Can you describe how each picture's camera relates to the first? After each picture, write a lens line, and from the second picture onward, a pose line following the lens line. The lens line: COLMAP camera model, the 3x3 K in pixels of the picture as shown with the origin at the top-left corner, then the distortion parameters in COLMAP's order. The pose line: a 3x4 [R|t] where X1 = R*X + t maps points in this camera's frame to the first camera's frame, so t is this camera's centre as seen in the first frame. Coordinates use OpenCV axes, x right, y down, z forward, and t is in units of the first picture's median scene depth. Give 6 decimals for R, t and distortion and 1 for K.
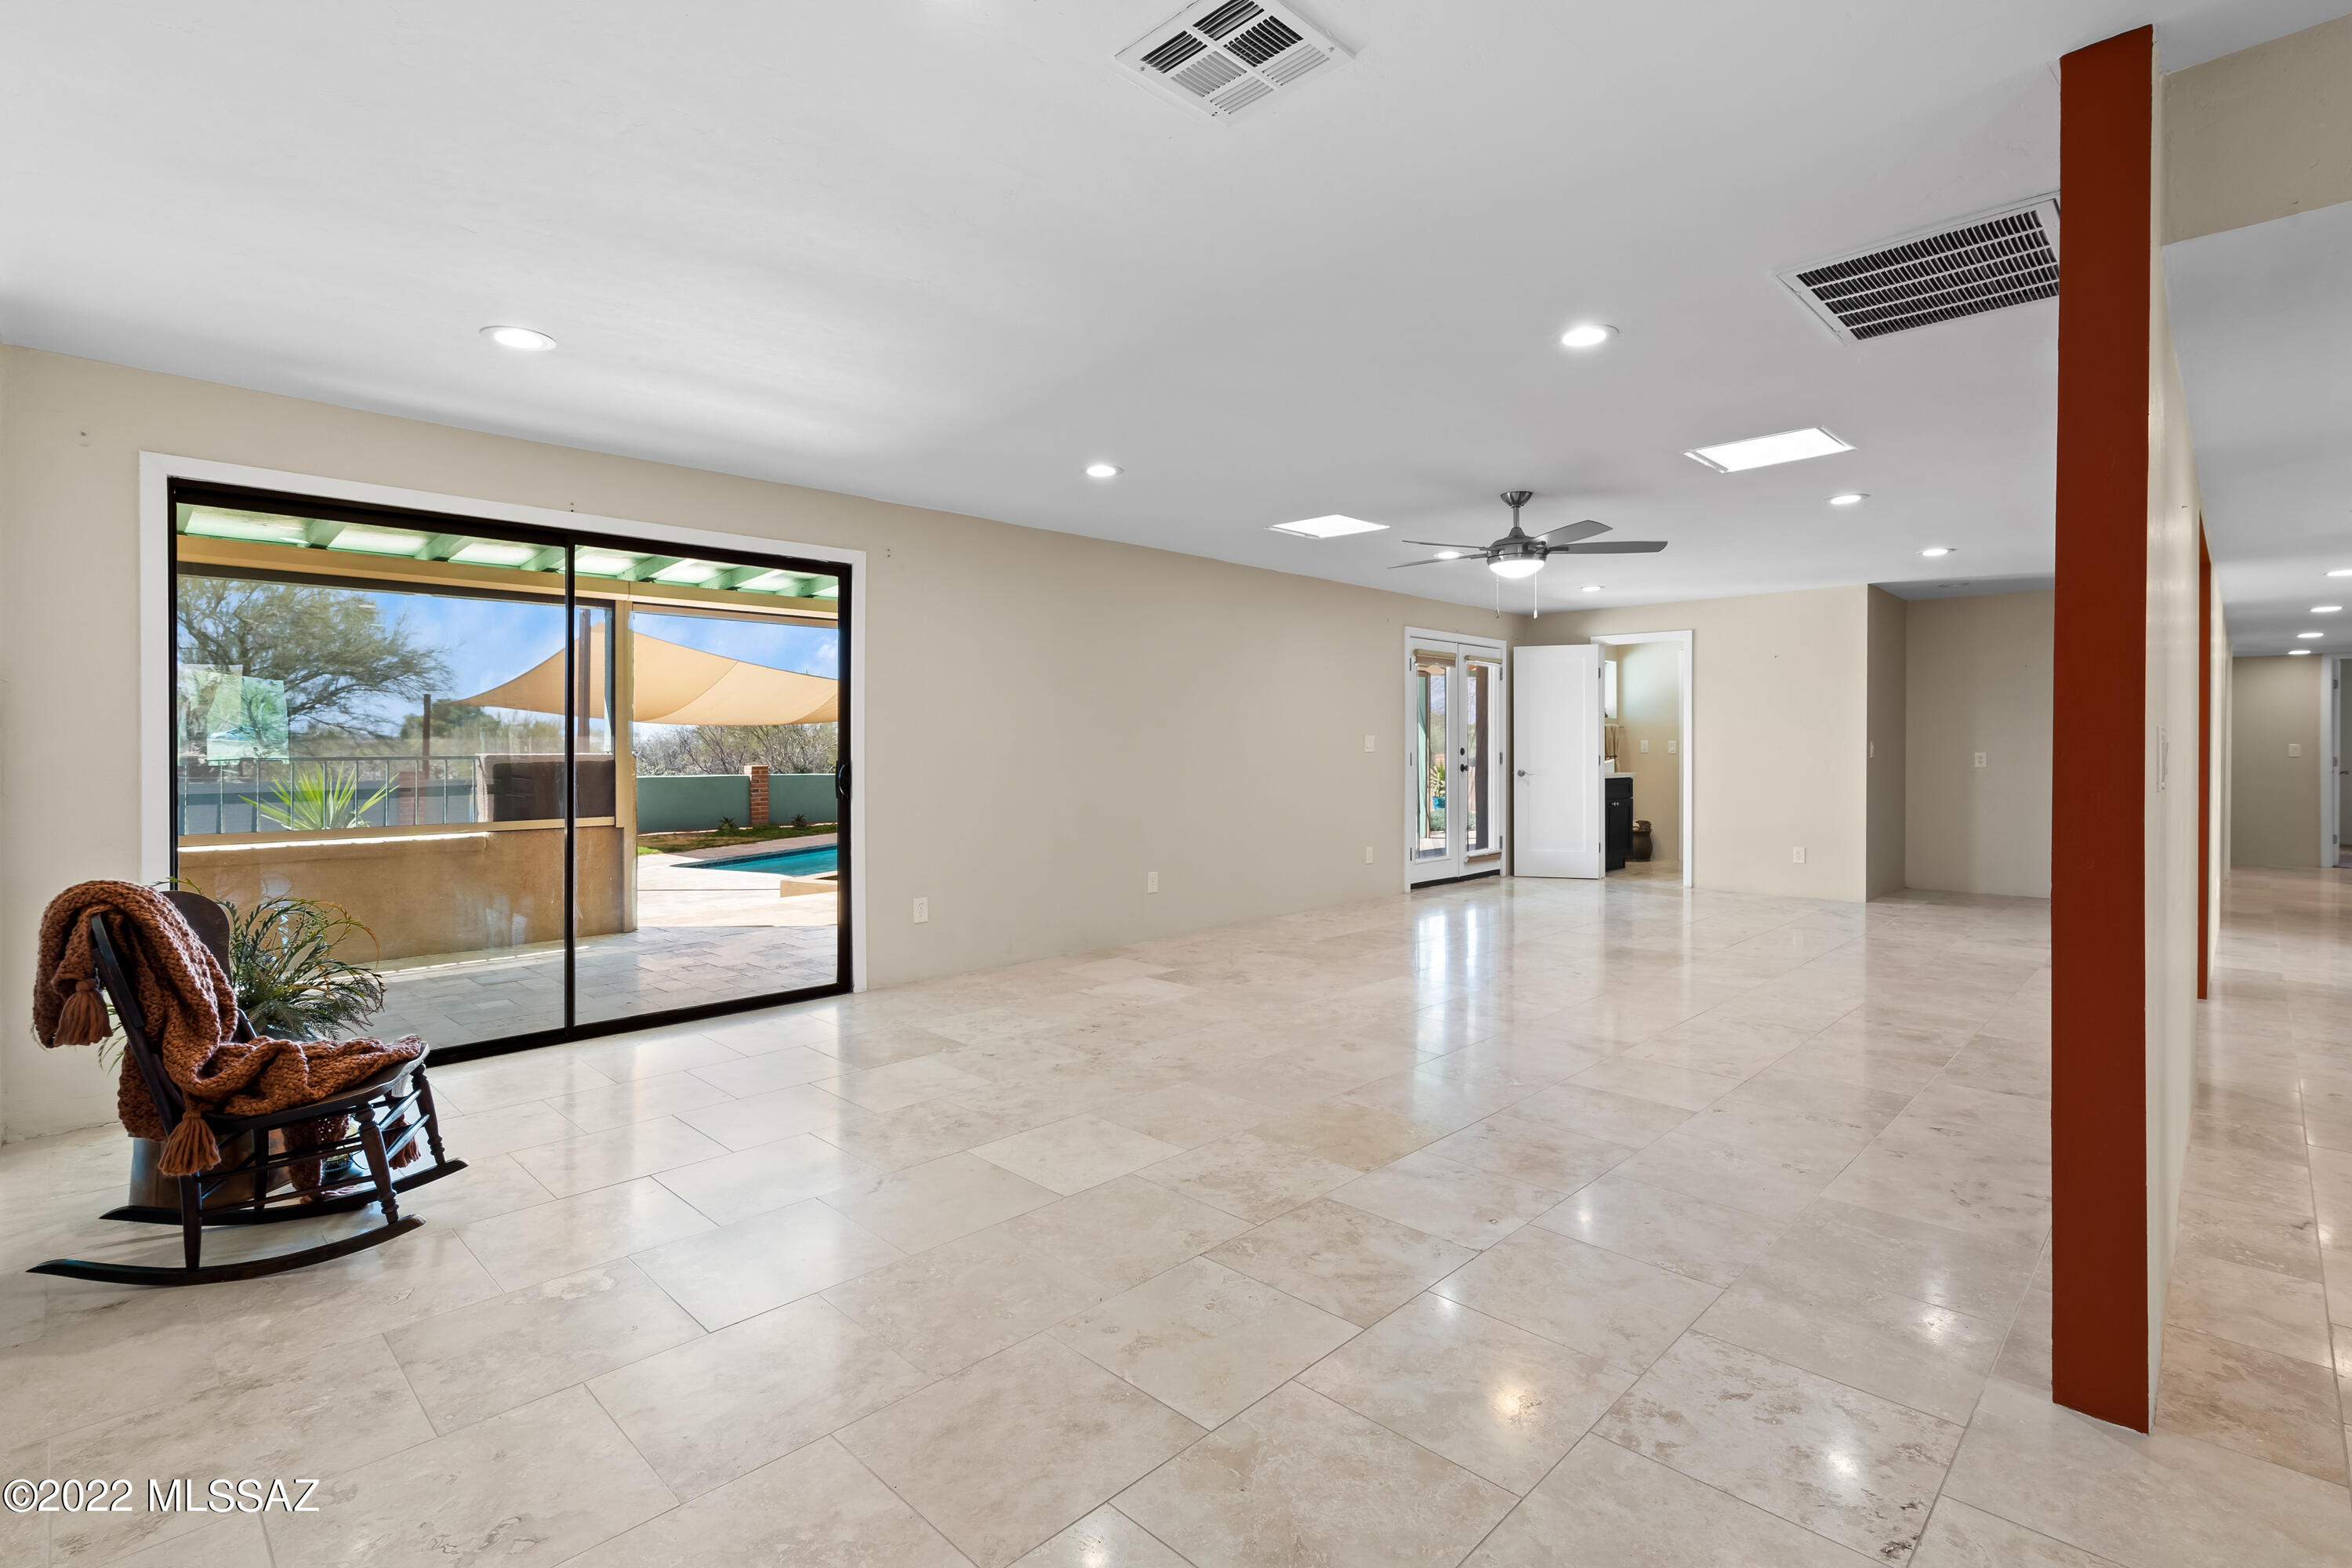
lens RADIAL K [[1080.1, 0, 1173.8], [0, 1080.1, 768.6], [0, 0, 1]] dist [0.002015, 0.000062]
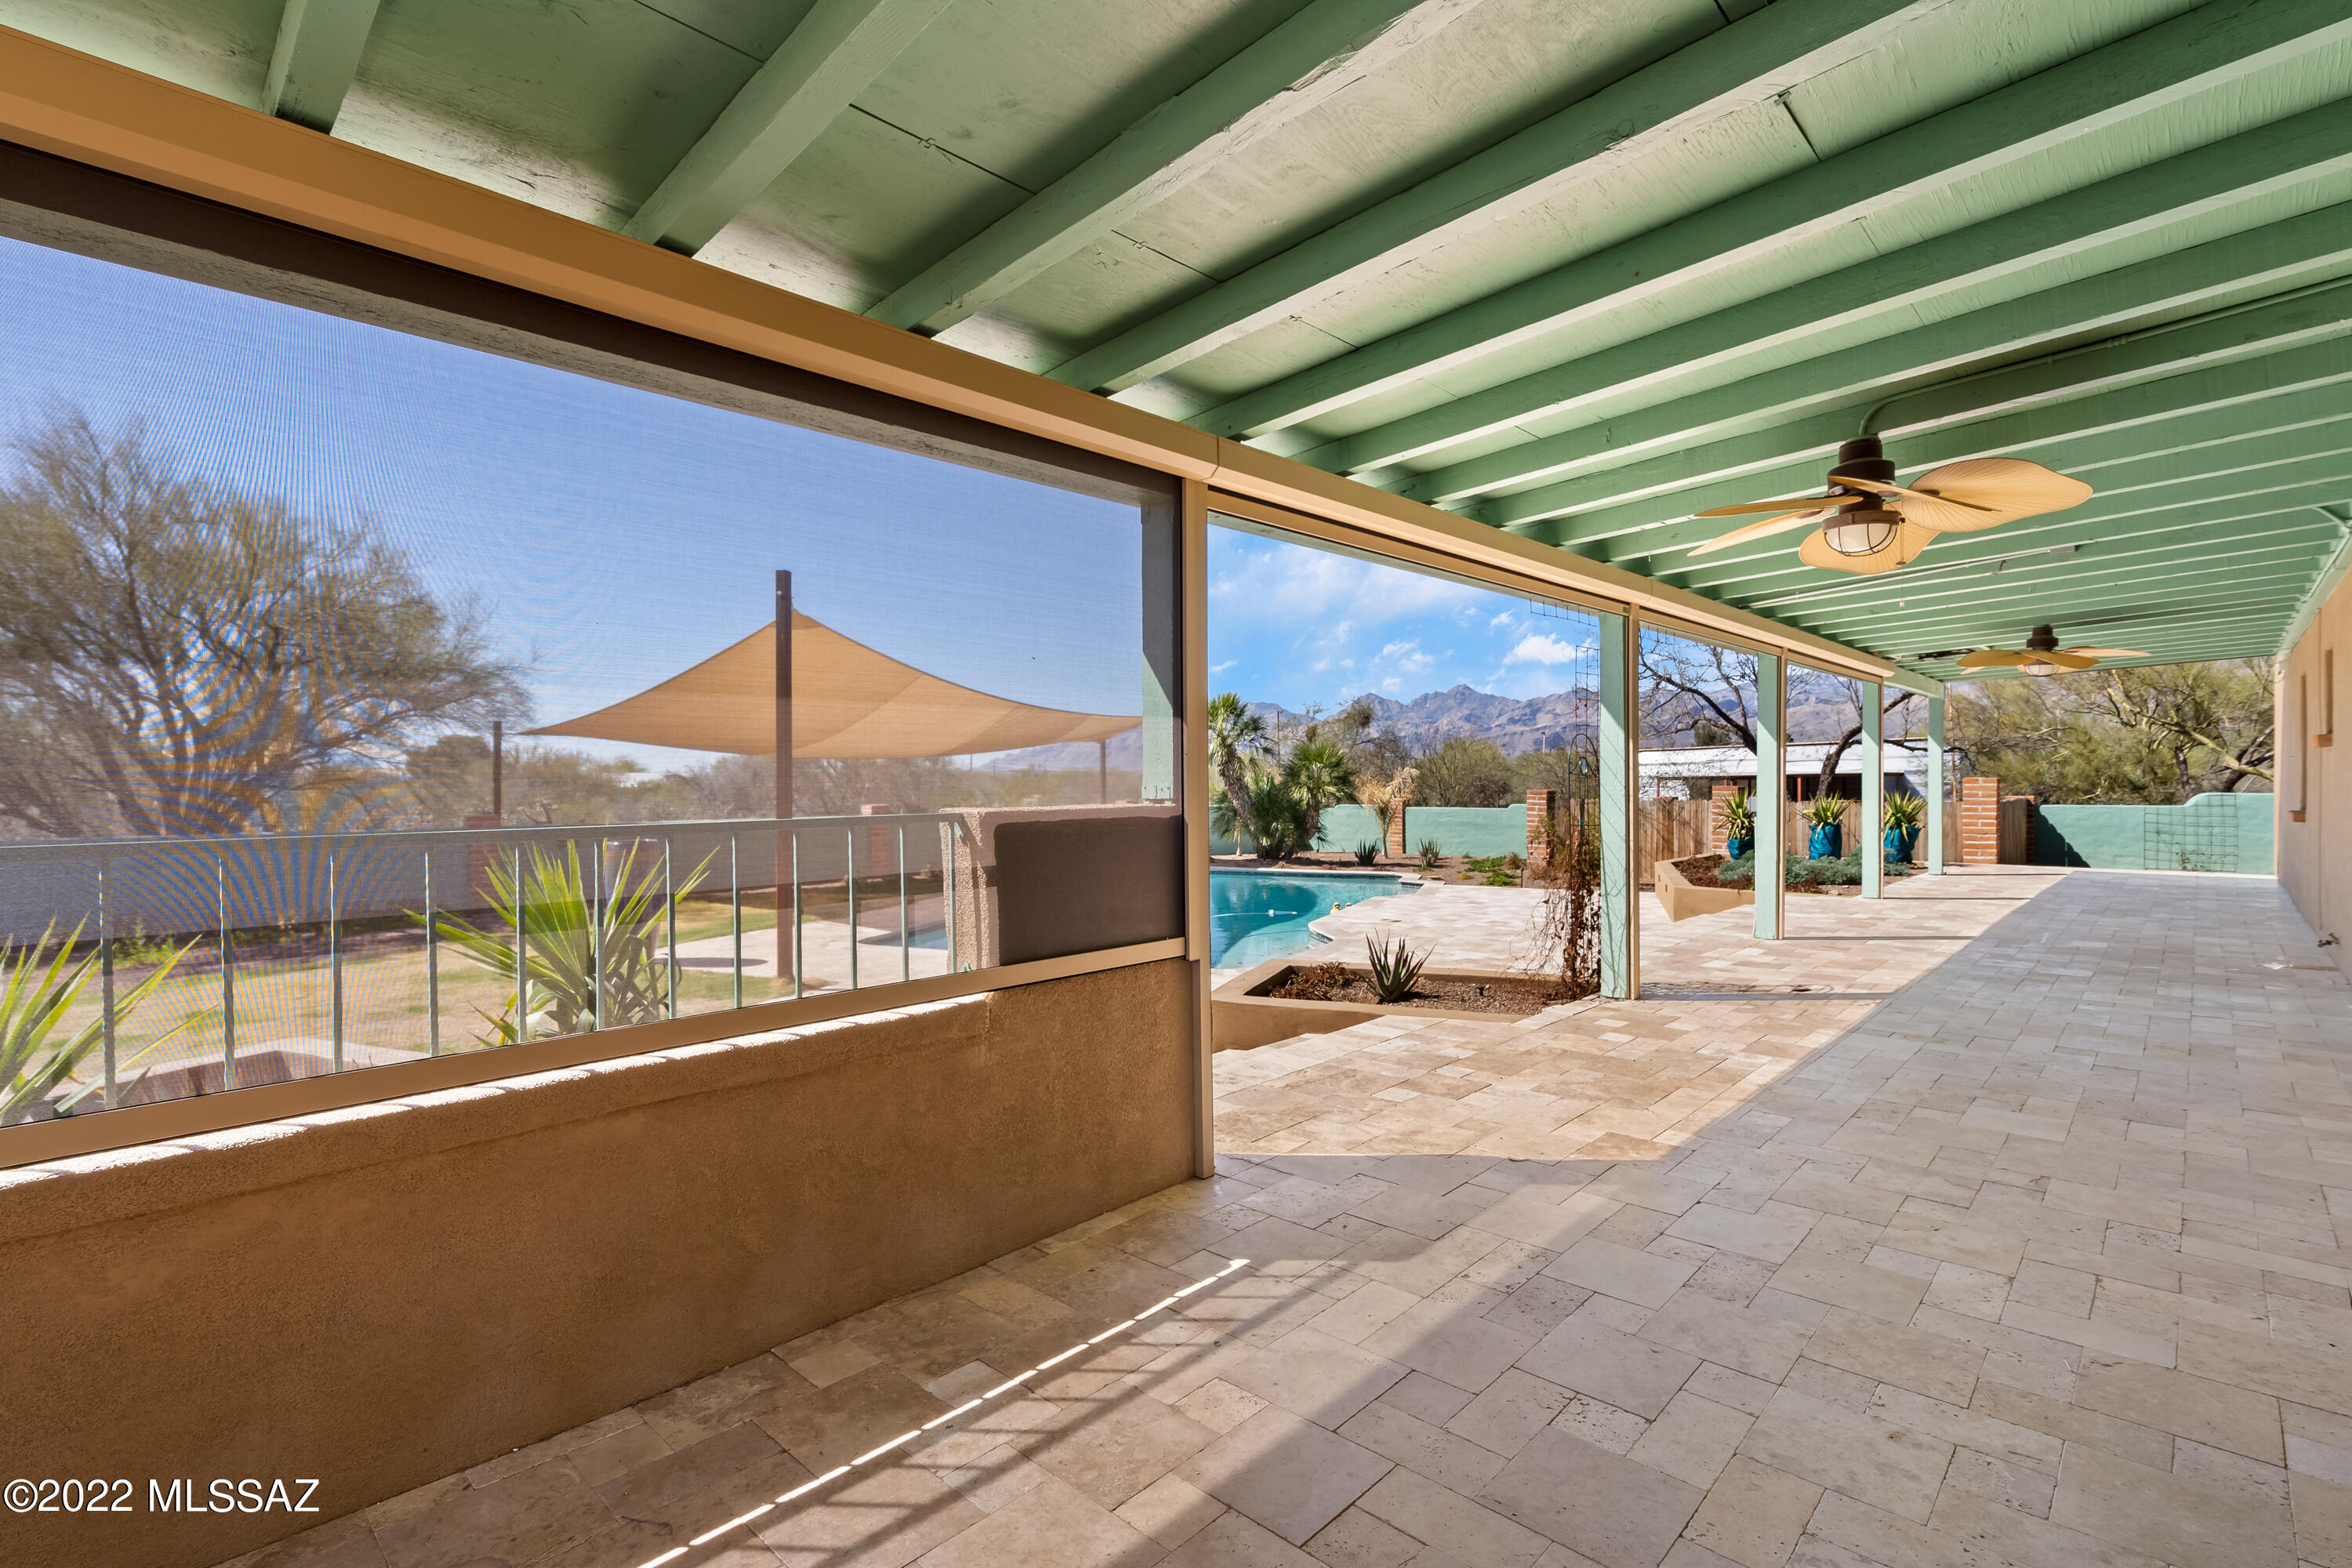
lens RADIAL K [[1080.1, 0, 1178.6], [0, 1080.1, 786.0], [0, 0, 1]] dist [0.002015, 0.000062]
pose [[0.999926, -0.010598, 0.006001, -0.197528], [0.010668, 0.999875, -0.011711, -0.005880], [-0.005876, 0.011774, 0.999913, 0.201544]]
